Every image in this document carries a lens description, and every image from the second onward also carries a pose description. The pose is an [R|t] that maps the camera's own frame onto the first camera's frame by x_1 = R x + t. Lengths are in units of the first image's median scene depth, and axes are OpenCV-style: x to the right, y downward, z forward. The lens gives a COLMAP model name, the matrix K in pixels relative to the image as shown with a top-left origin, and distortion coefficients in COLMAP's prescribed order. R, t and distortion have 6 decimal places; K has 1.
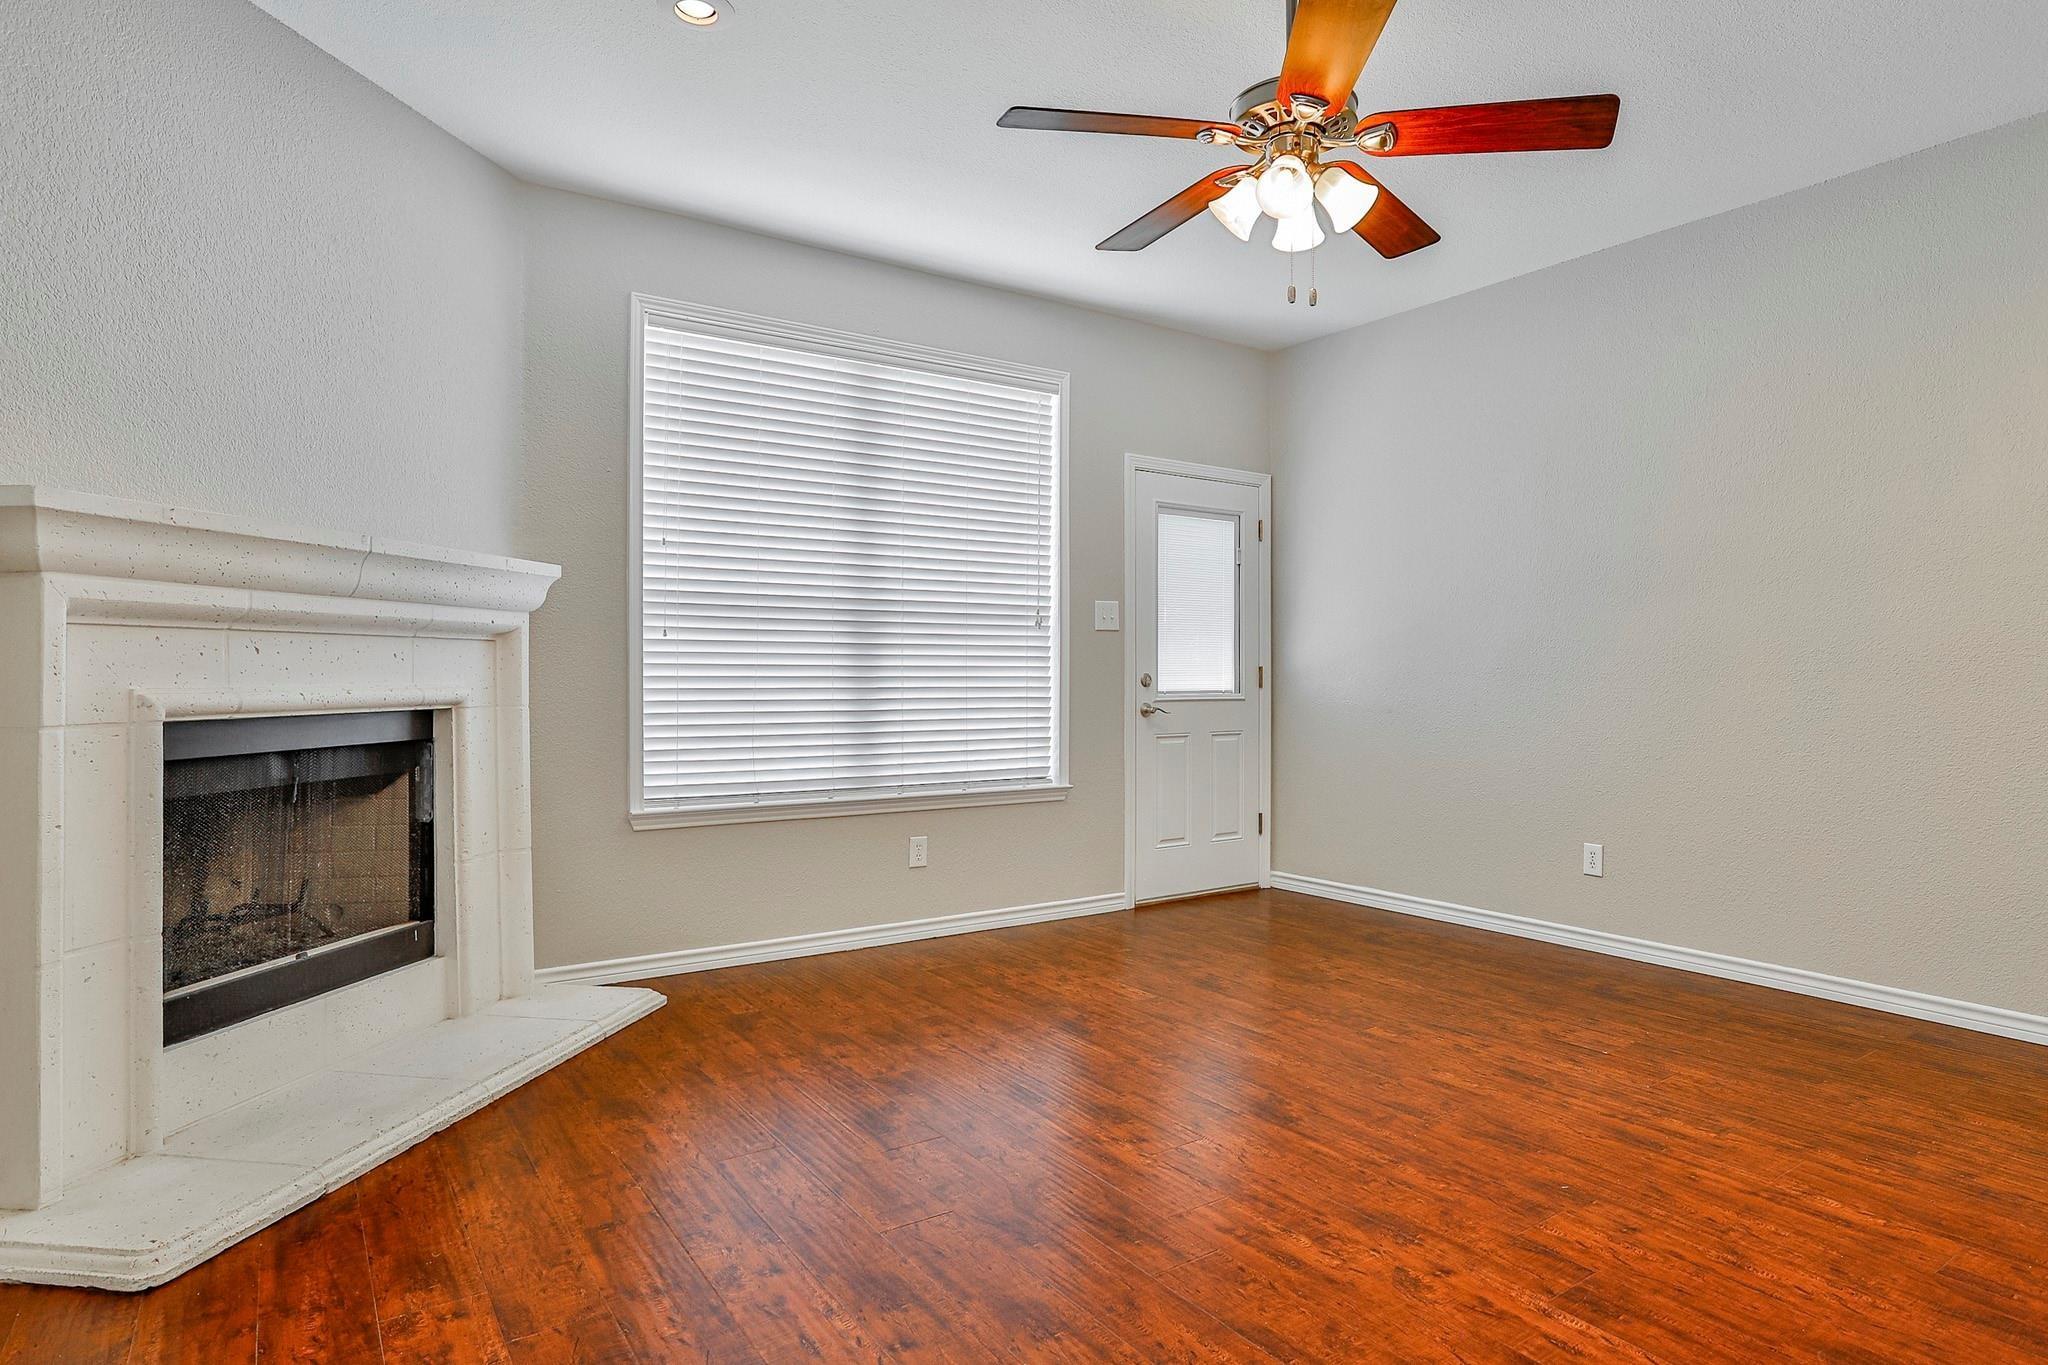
lens RADIAL K [[1117.1, 0, 1031.1], [0, 1117.1, 671.1], [0, 0, 1]] dist [-0.057297, 0.027257]
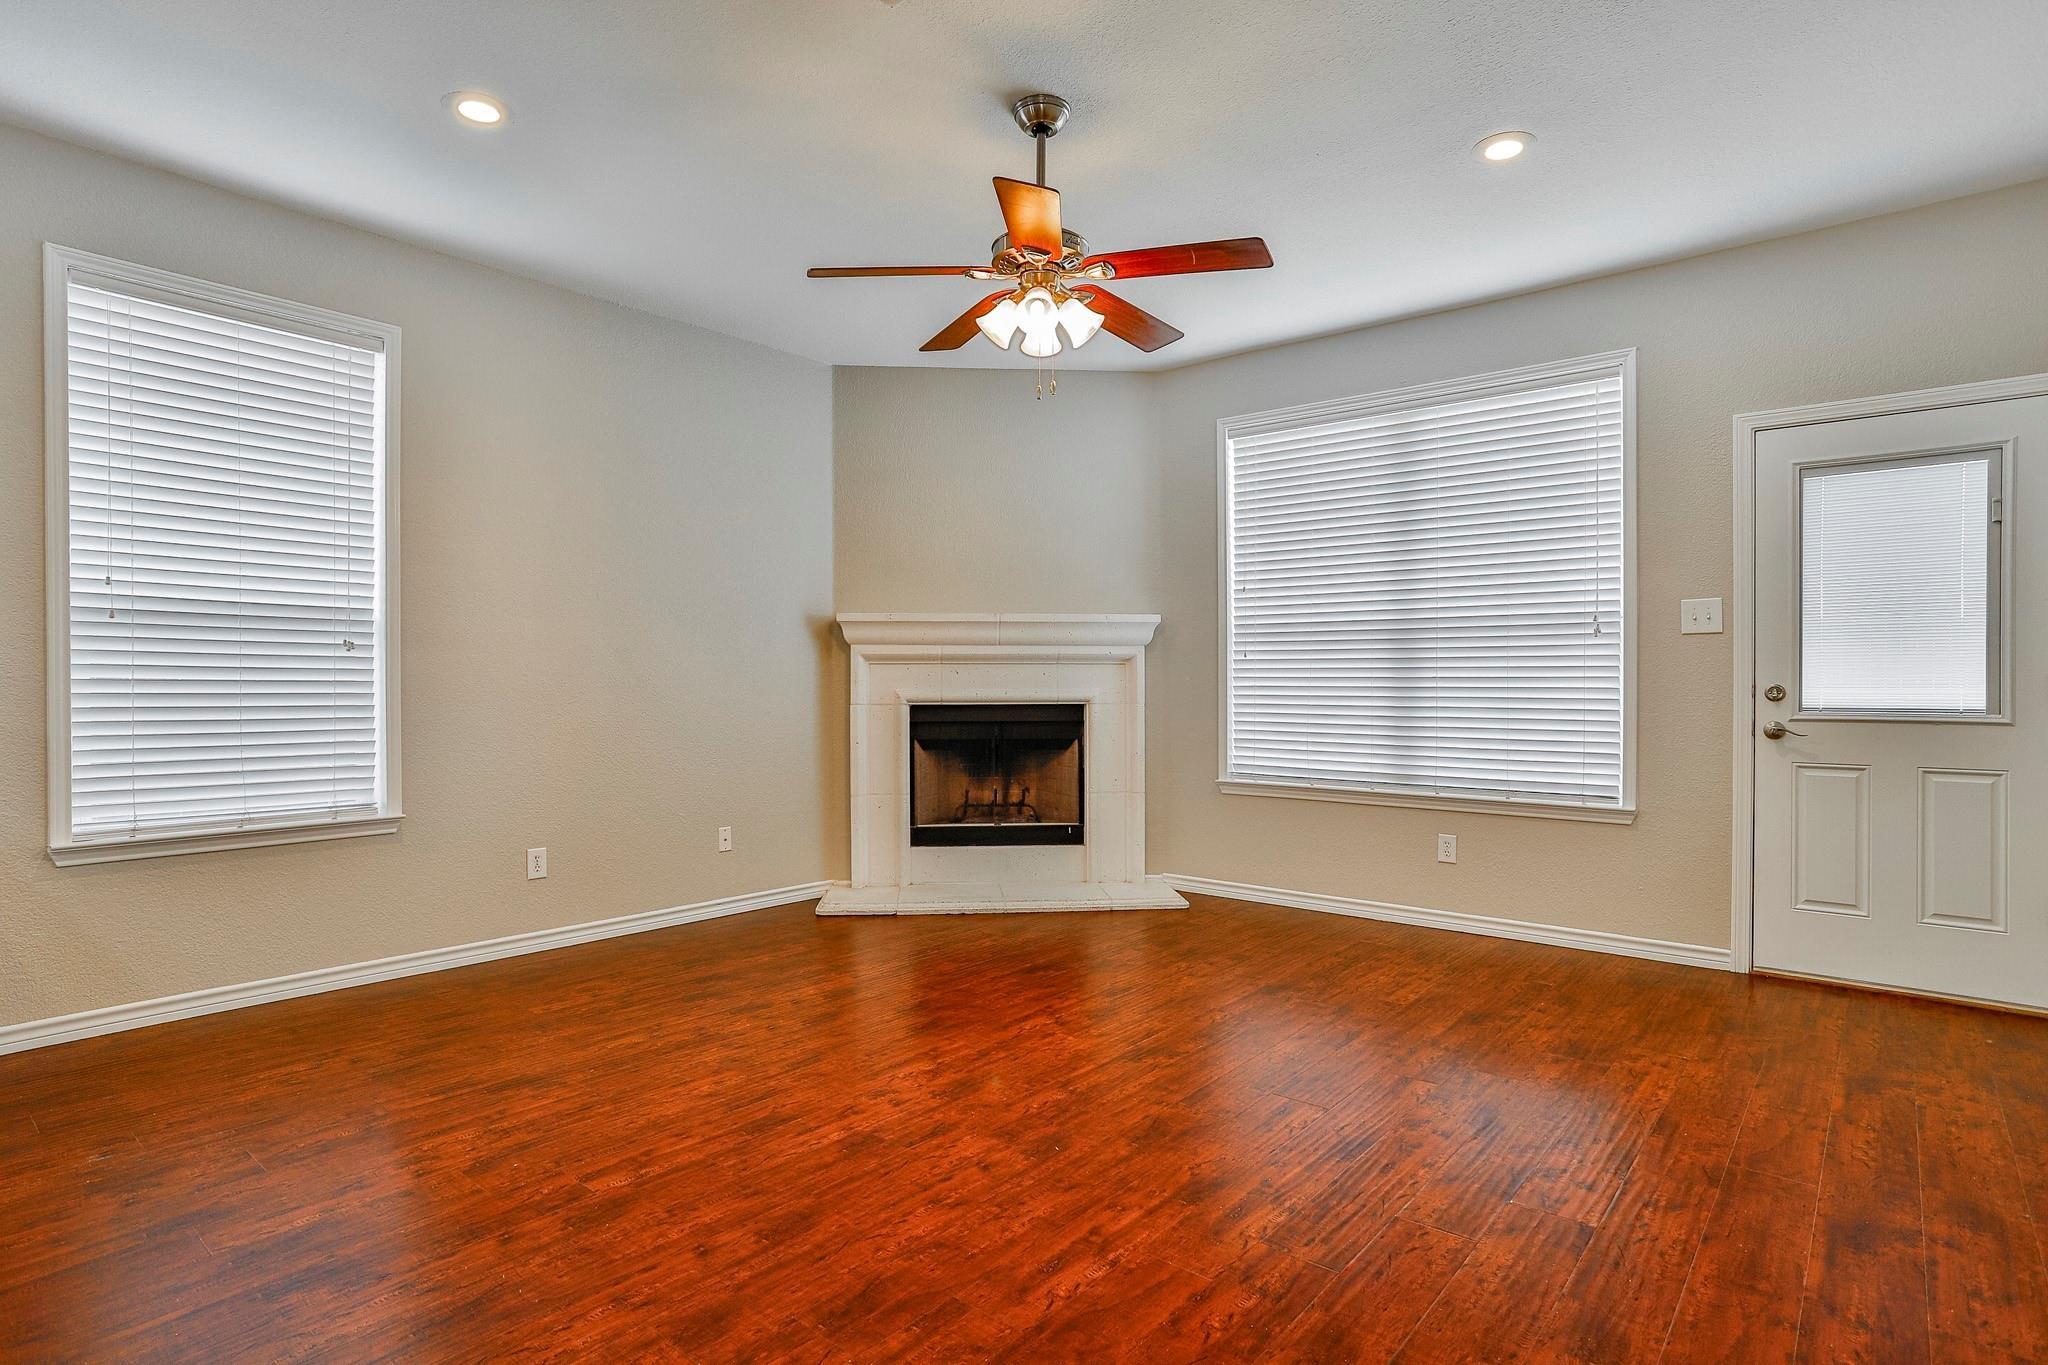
lens RADIAL K [[1030.7, 0, 1064.6], [0, 1030.7, 679.5], [0, 0, 1]] dist [-0.053204, 0.031369]
pose [[0.302510, -0.001190, -0.953145, 1.193088], [0.002062, 0.999998, -0.000594, -0.004150], [0.953144, -0.001786, 0.302512, 0.558698]]
